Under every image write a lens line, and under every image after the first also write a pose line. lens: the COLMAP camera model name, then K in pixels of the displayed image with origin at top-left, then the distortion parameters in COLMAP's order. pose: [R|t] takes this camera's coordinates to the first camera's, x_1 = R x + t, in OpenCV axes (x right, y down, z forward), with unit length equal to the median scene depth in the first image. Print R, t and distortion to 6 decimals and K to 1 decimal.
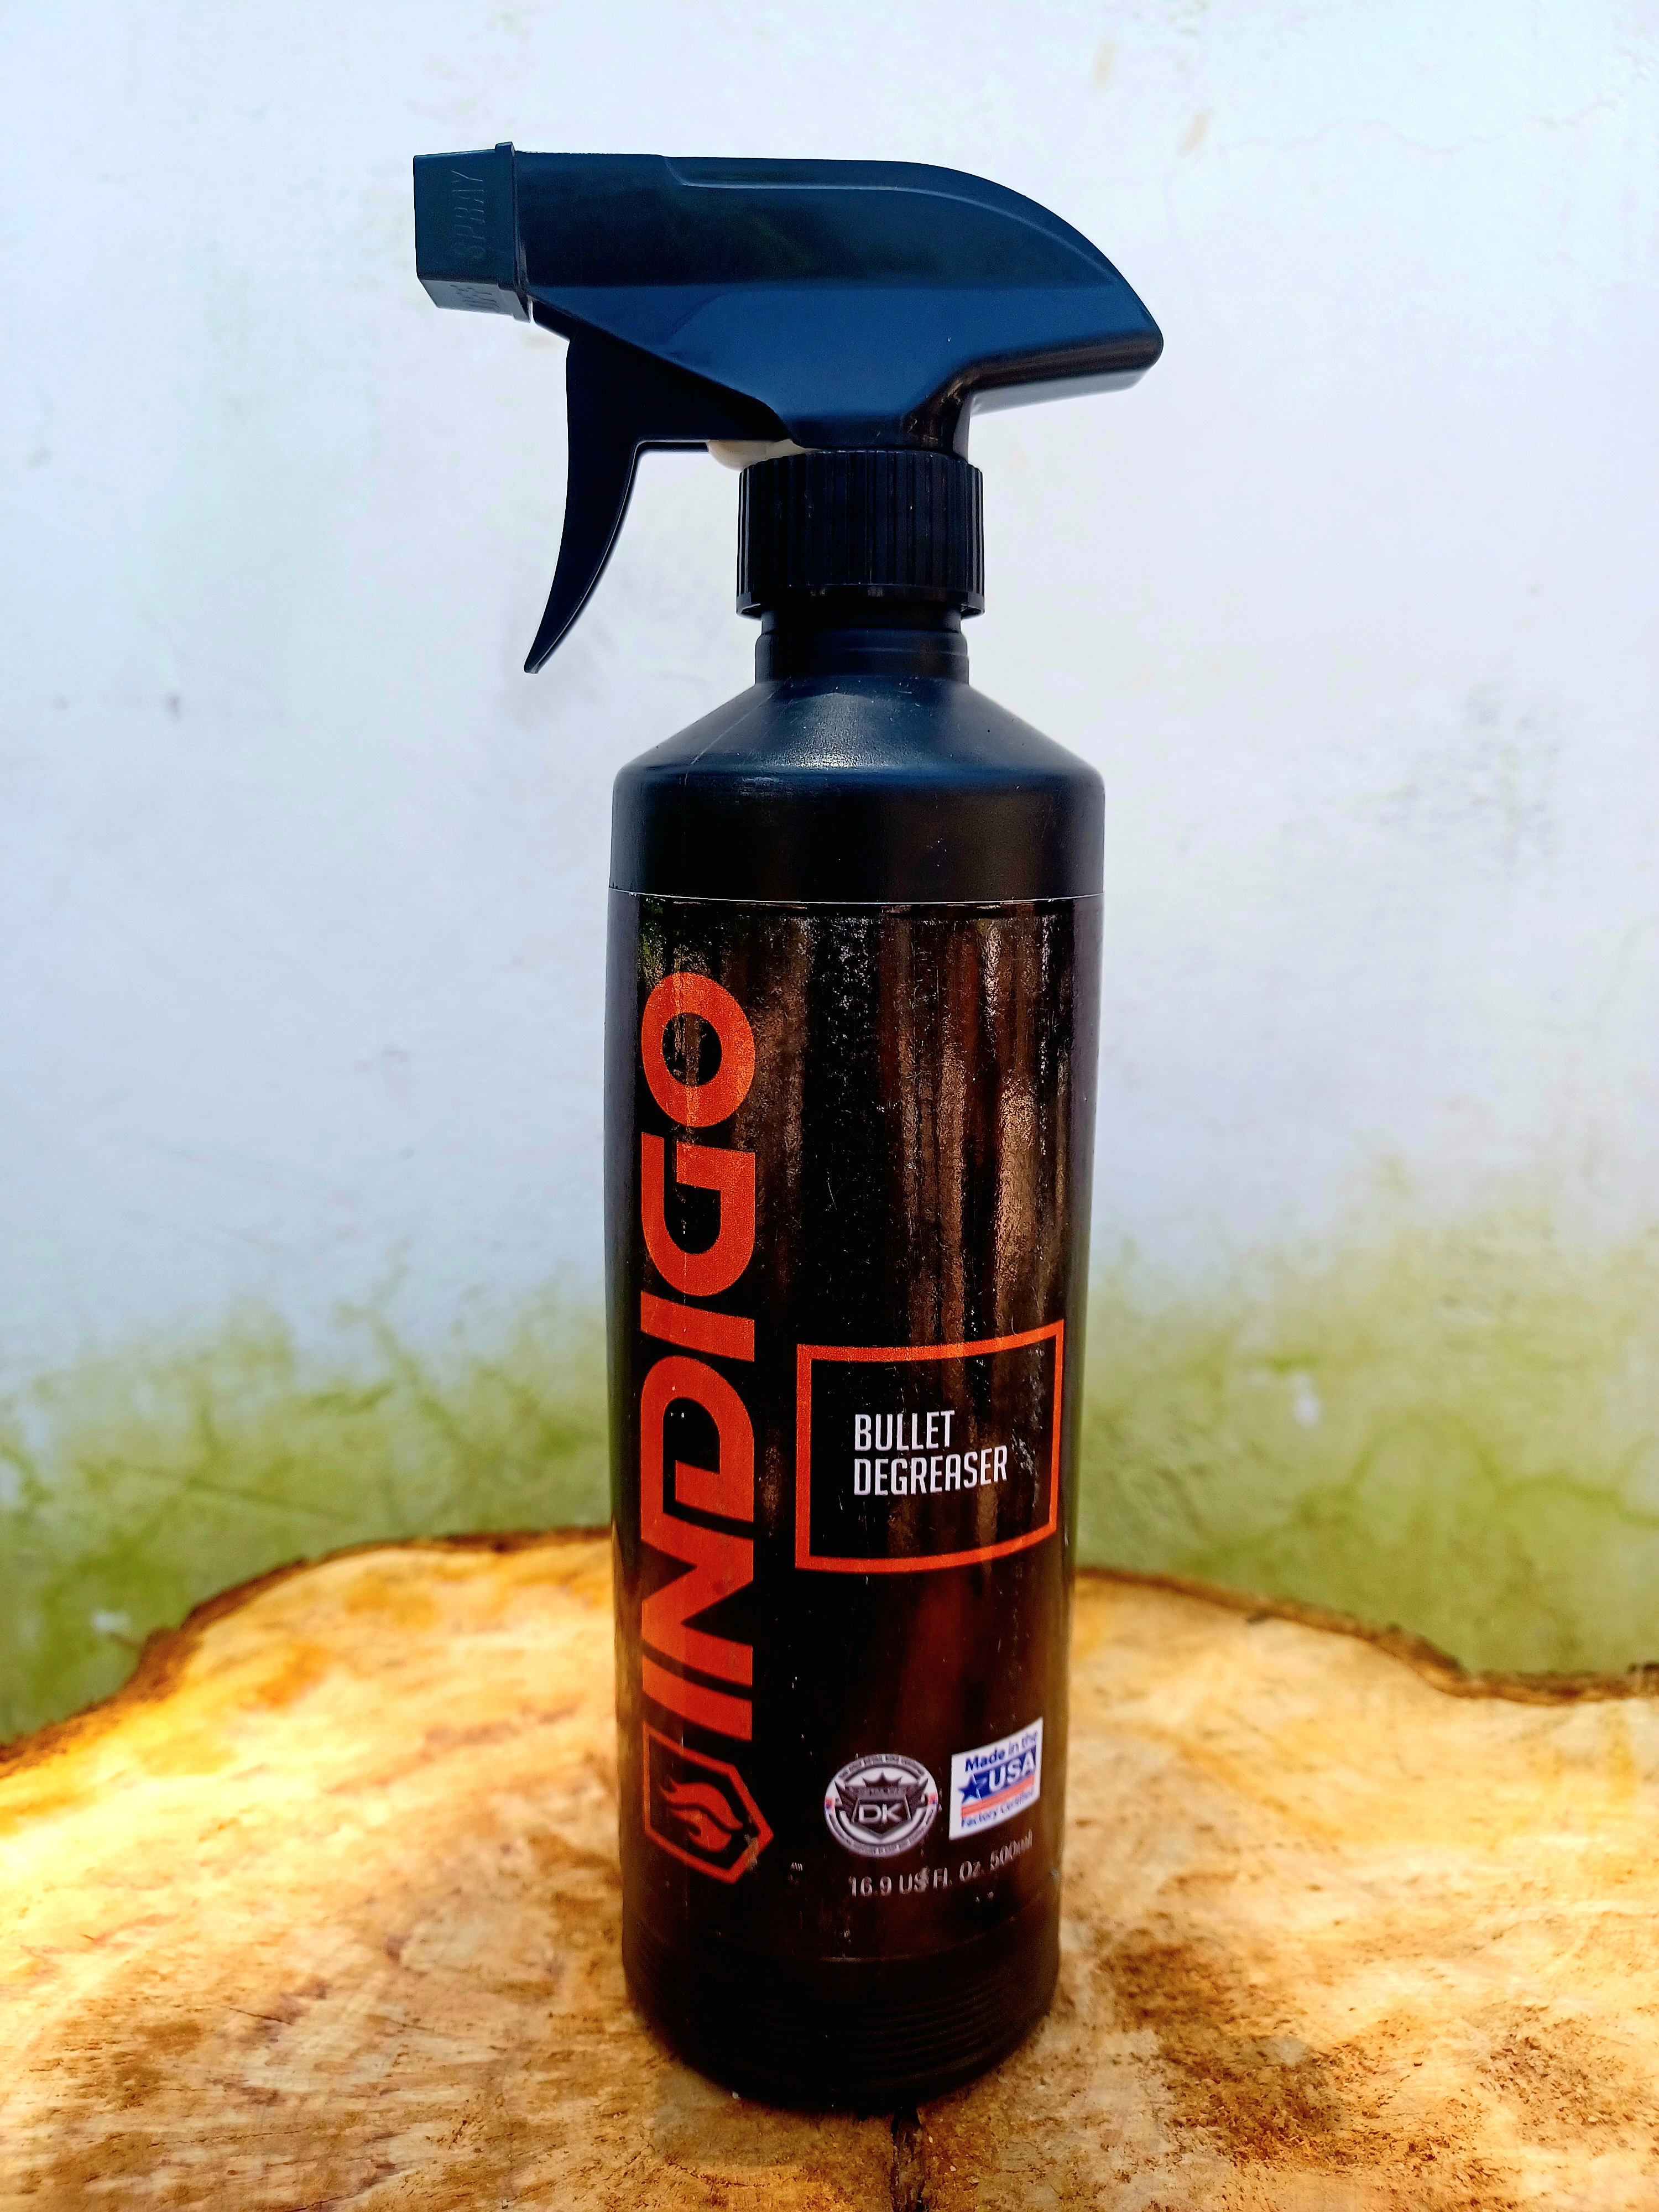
lens RADIAL K [[1590.4, 0, 844.3], [0, 1590.4, 1097.1], [0, 0, 1]] dist [-0.021676, 0.038782]
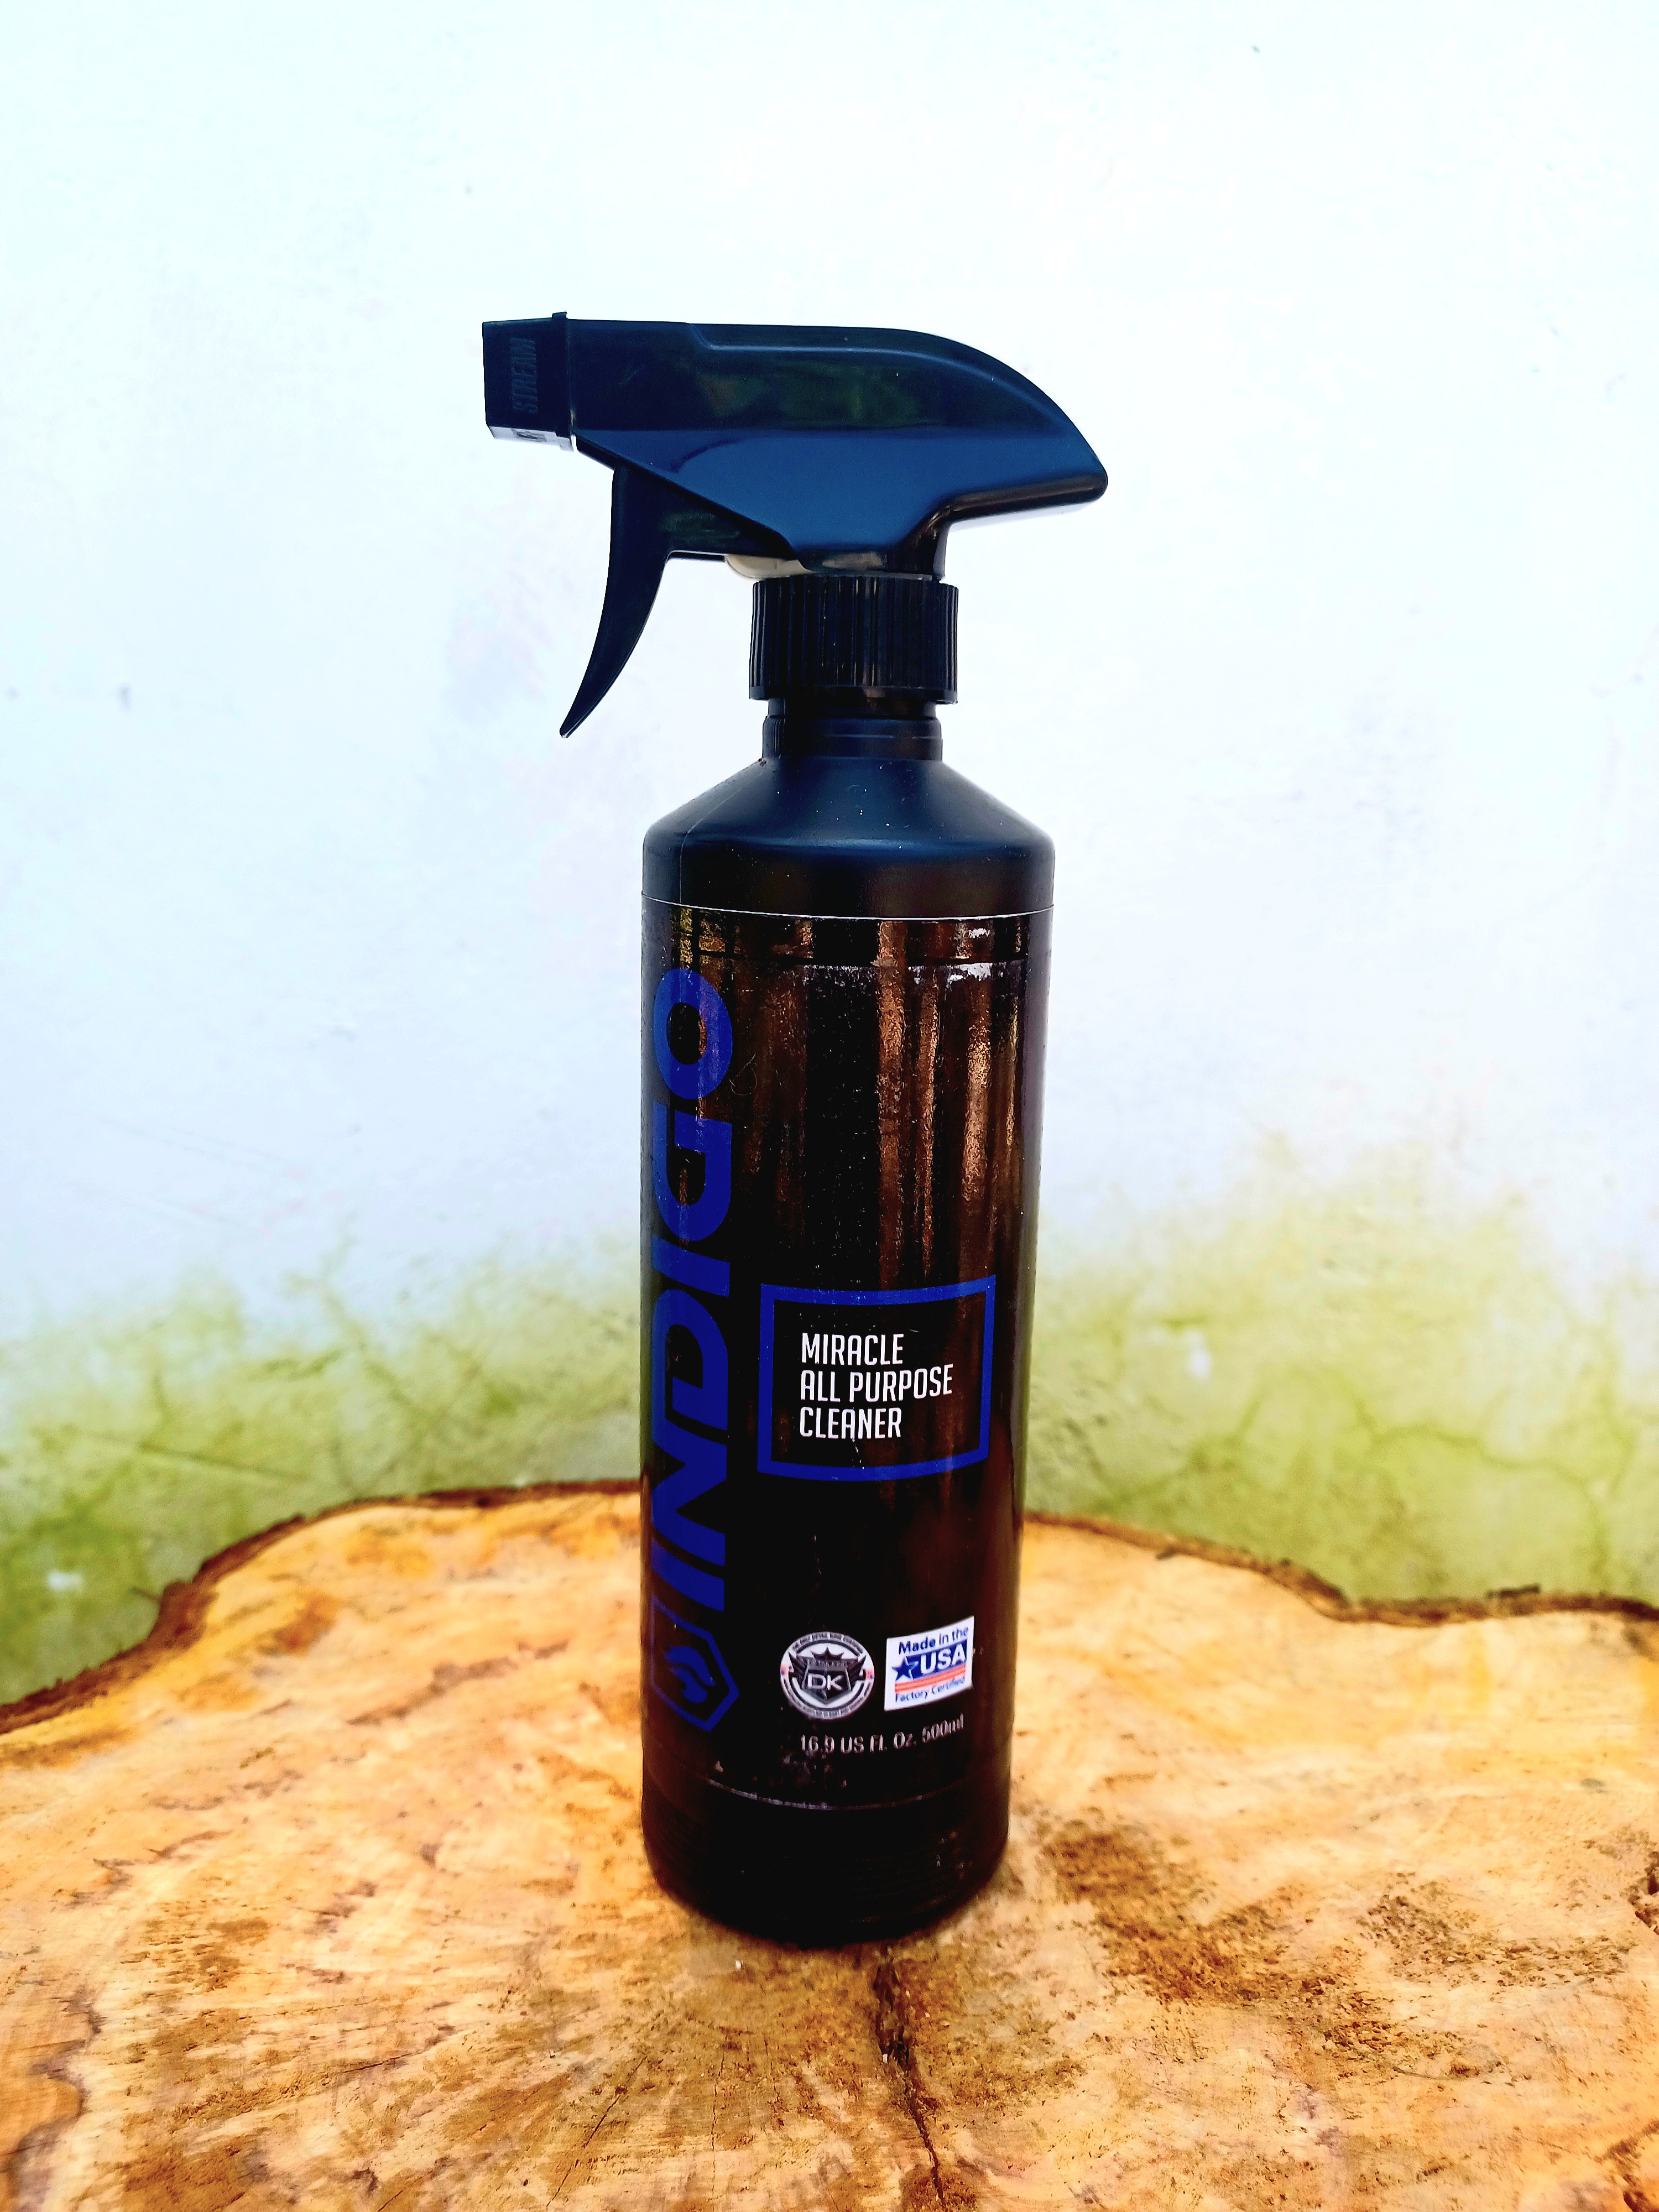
lens RADIAL K [[1559.7, 0, 826.1], [0, 1559.7, 1098.8], [0, 0, 1]] dist [0.001668, 0.010436]
pose [[0.998525, -0.000504, 0.054287, -0.058677], [-0.000930, 0.999651, 0.026389, -0.036377], [-0.054281, -0.026400, 0.998177, -0.123225]]
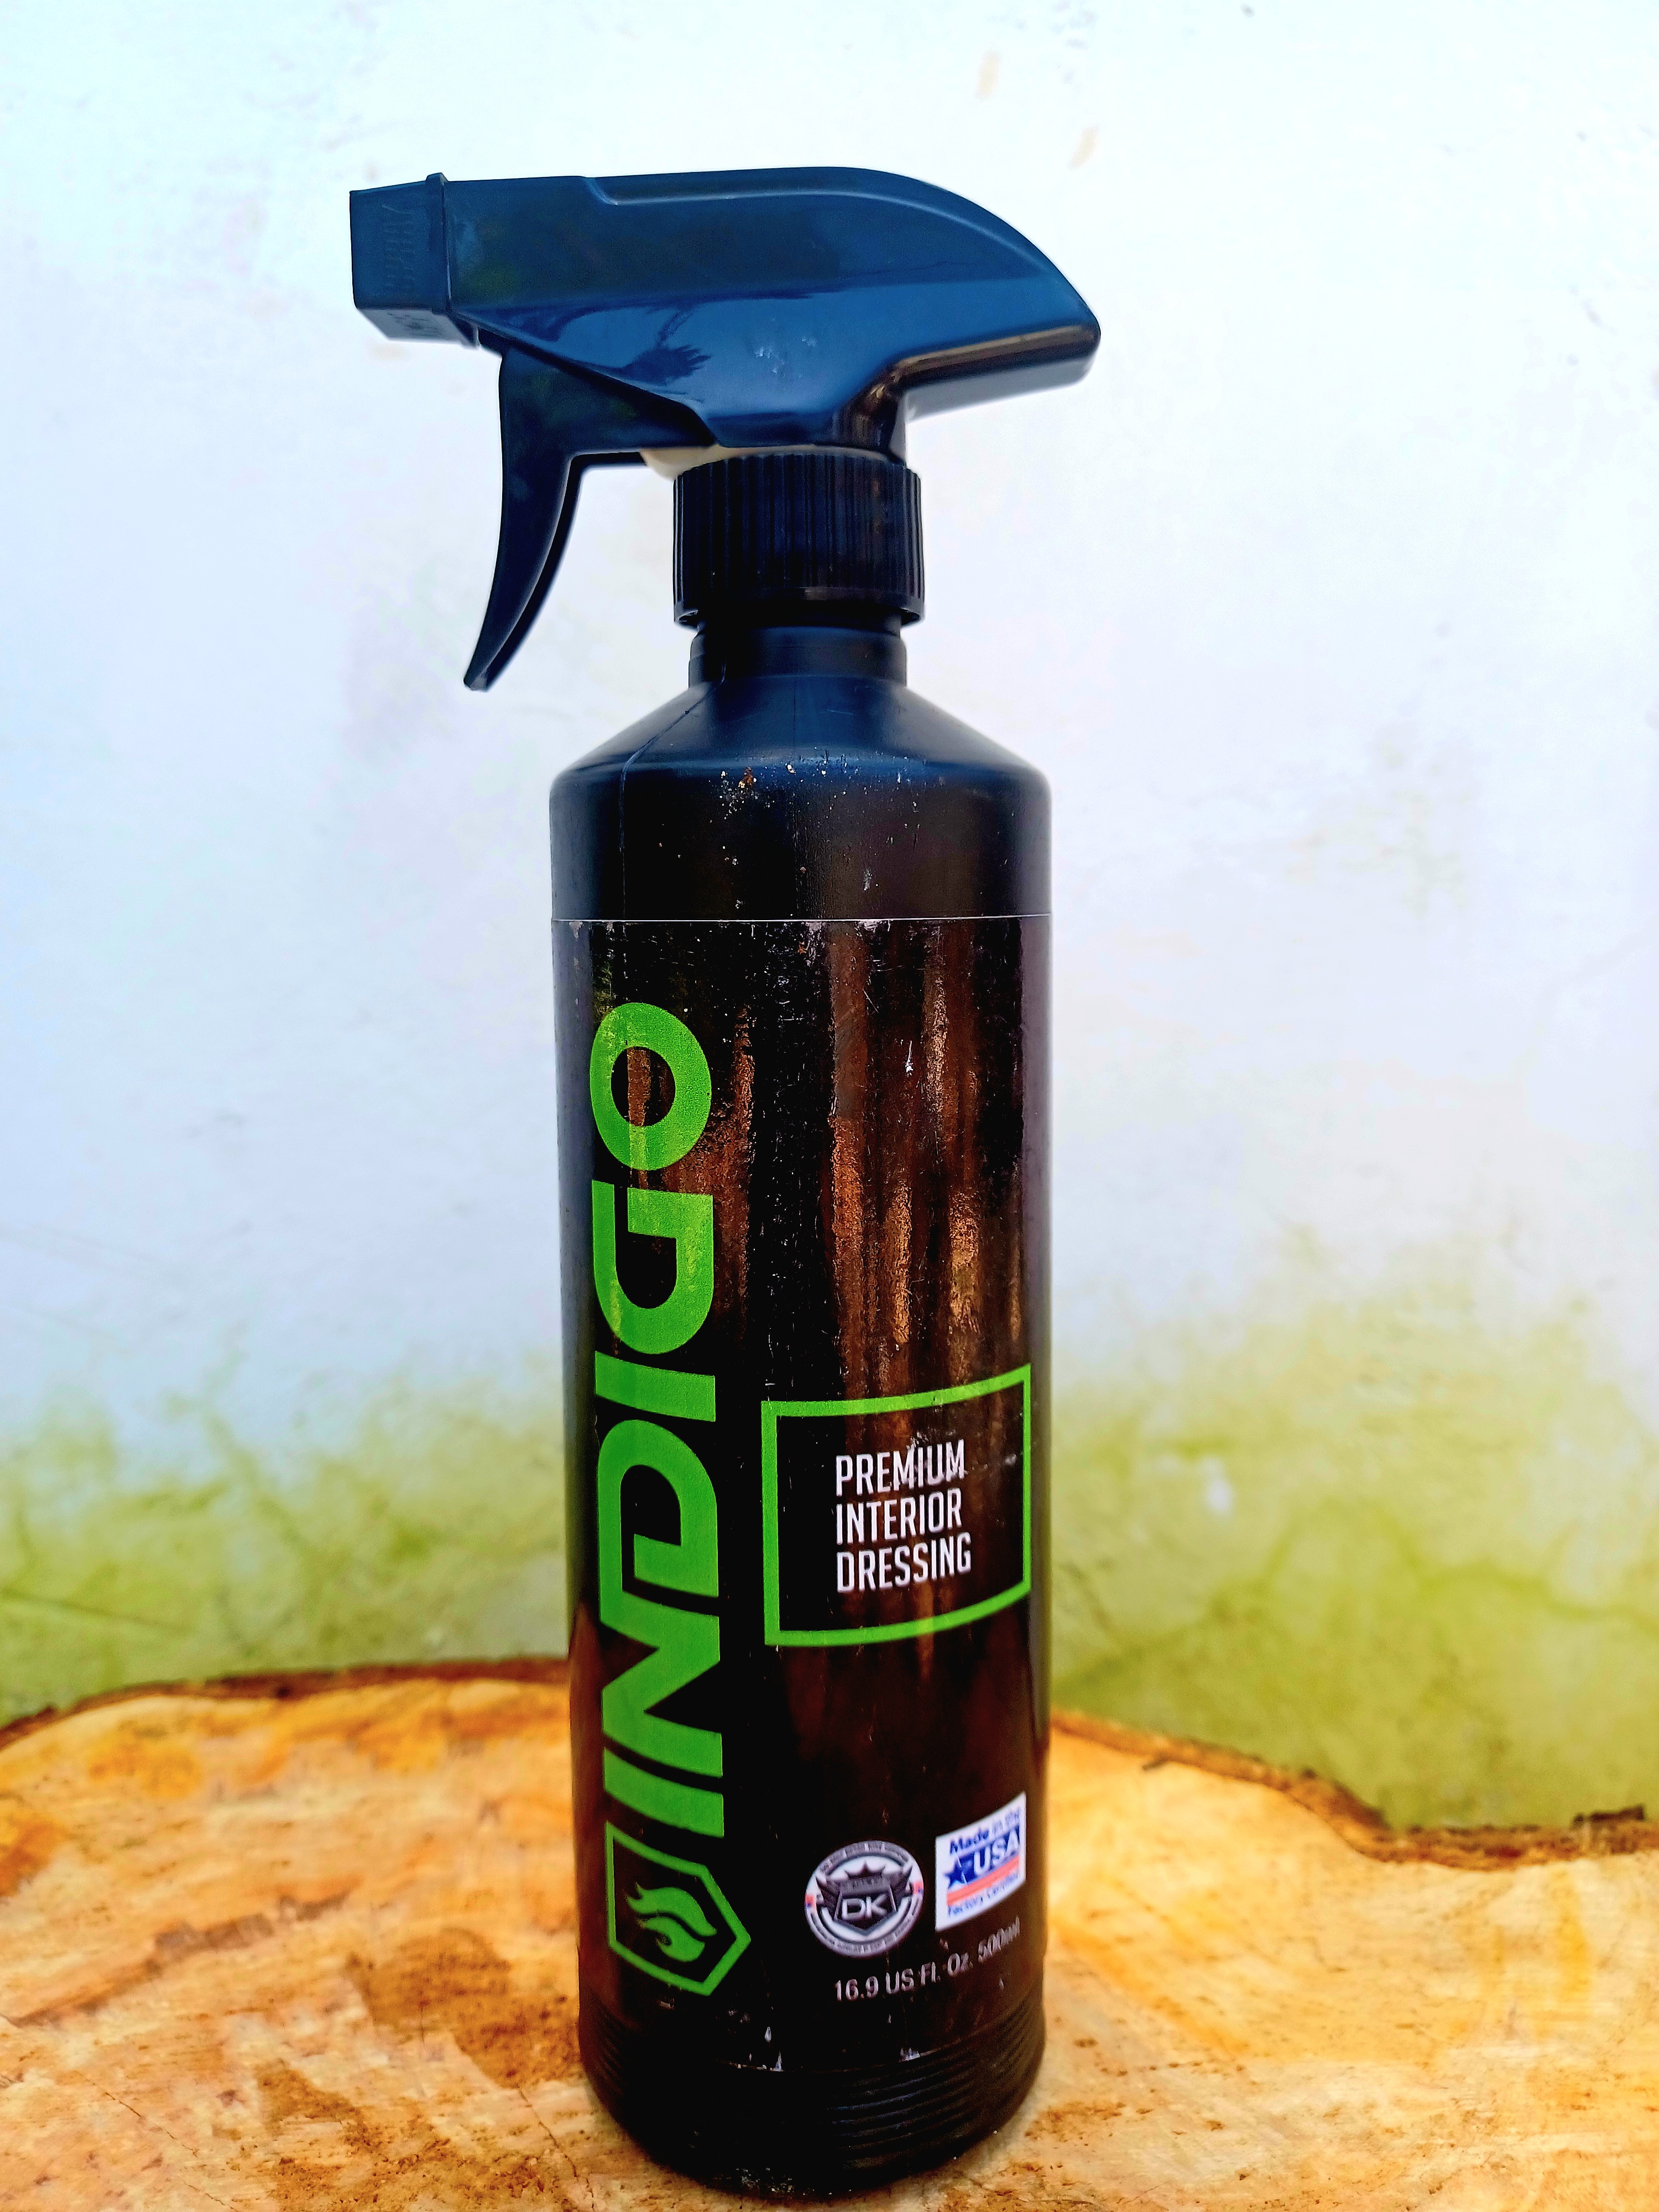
lens RADIAL K [[1610.3, 0, 829.5], [0, 1610.3, 1106.0], [0, 0, 1]] dist [-0.016736, 0.027517]
pose [[0.999088, -0.001318, 0.042686, 0.063732], [0.002877, 0.999330, -0.036489, -0.001051], [-0.042610, 0.036578, 0.998422, 0.160545]]
